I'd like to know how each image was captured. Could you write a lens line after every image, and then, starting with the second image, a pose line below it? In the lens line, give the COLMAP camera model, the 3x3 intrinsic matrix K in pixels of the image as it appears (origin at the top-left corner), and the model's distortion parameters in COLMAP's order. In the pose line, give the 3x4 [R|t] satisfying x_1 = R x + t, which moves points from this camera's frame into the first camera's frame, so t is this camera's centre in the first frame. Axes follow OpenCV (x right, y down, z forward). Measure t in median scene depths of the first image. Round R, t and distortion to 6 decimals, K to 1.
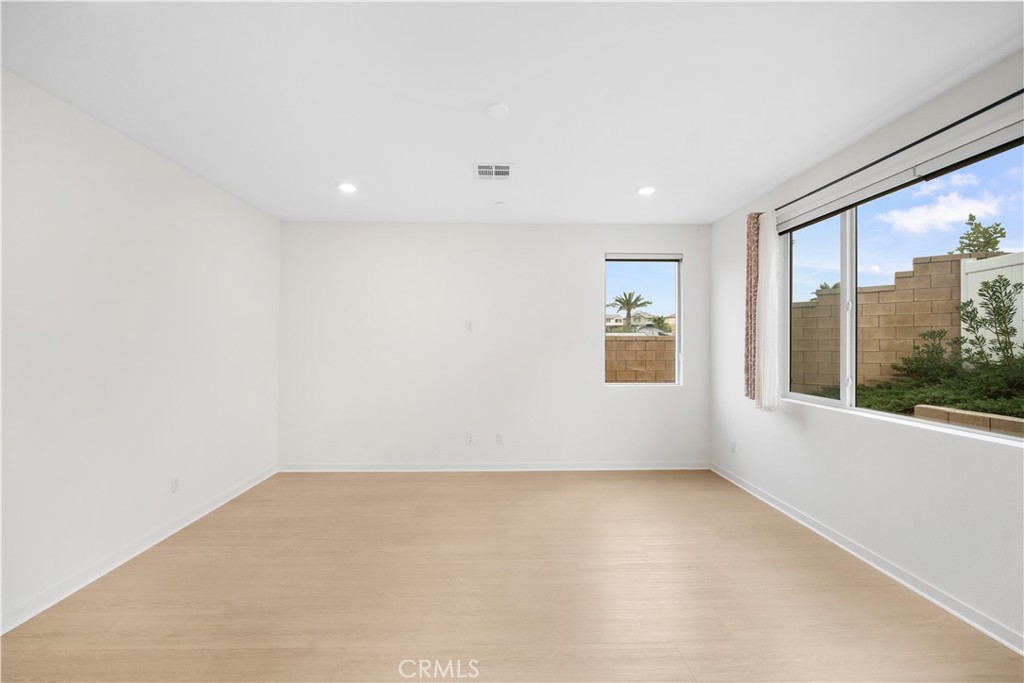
lens RADIAL K [[382.4, 0, 512.0], [0, 382.4, 341.5], [0, 0, 1]] dist [0.000170, 0.000009]
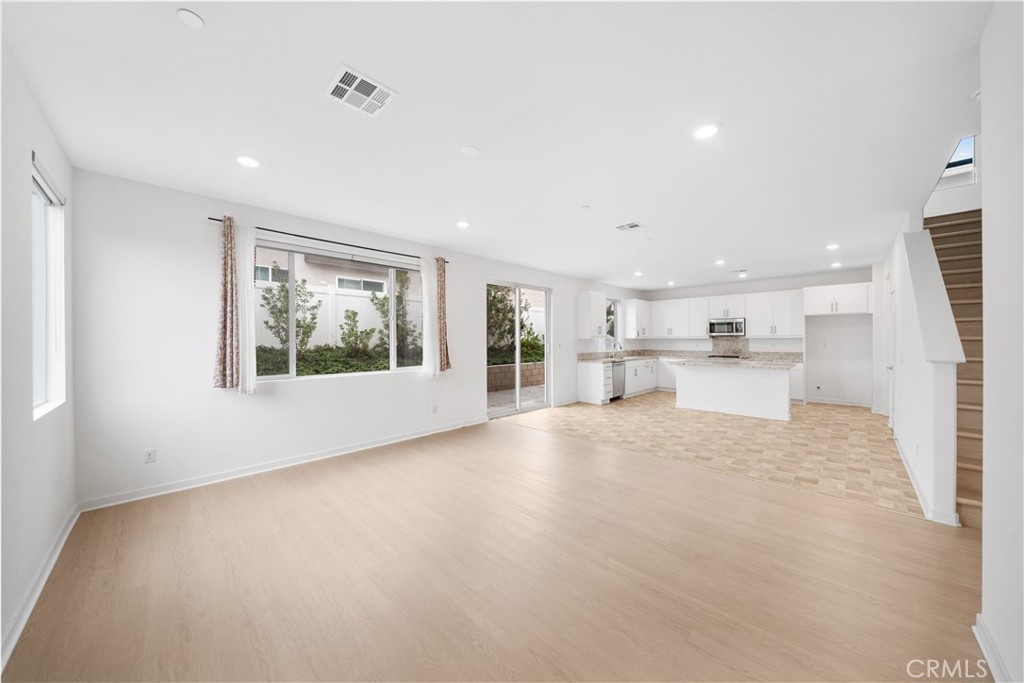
lens RADIAL K [[346.3, 0, 512.0], [0, 346.3, 341.5], [0, 0, 1]] dist [-0.009074, -0.000042]
pose [[-0.692965, -0.000531, 0.720971, -0.652058], [-0.002562, 0.999995, -0.001726, 0.020557], [-0.720967, -0.003043, -0.692963, 1.162014]]
